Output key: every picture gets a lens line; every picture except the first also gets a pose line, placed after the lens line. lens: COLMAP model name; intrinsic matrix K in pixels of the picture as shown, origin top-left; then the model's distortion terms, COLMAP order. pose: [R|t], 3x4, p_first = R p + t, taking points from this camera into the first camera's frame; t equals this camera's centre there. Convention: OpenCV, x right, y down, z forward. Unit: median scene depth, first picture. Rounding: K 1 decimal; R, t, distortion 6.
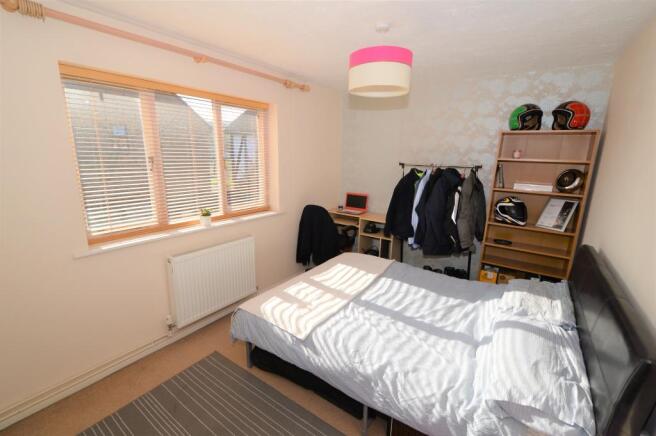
lens RADIAL K [[289.1, 0, 332.5], [0, 289.1, 215.8], [0, 0, 1]] dist [-0.000475, -0.000123]
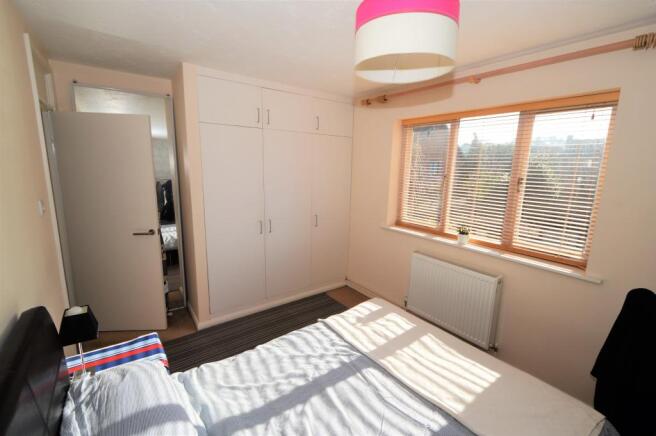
lens RADIAL K [[289.1, 0, 332.5], [0, 289.1, 215.8], [0, 0, 1]] dist [-0.000475, -0.000123]
pose [[-0.317998, 0.135049, -0.938424, 0.770188], [-0.231174, 0.948884, 0.214891, -0.207383], [0.919476, 0.285274, -0.270523, 1.024773]]
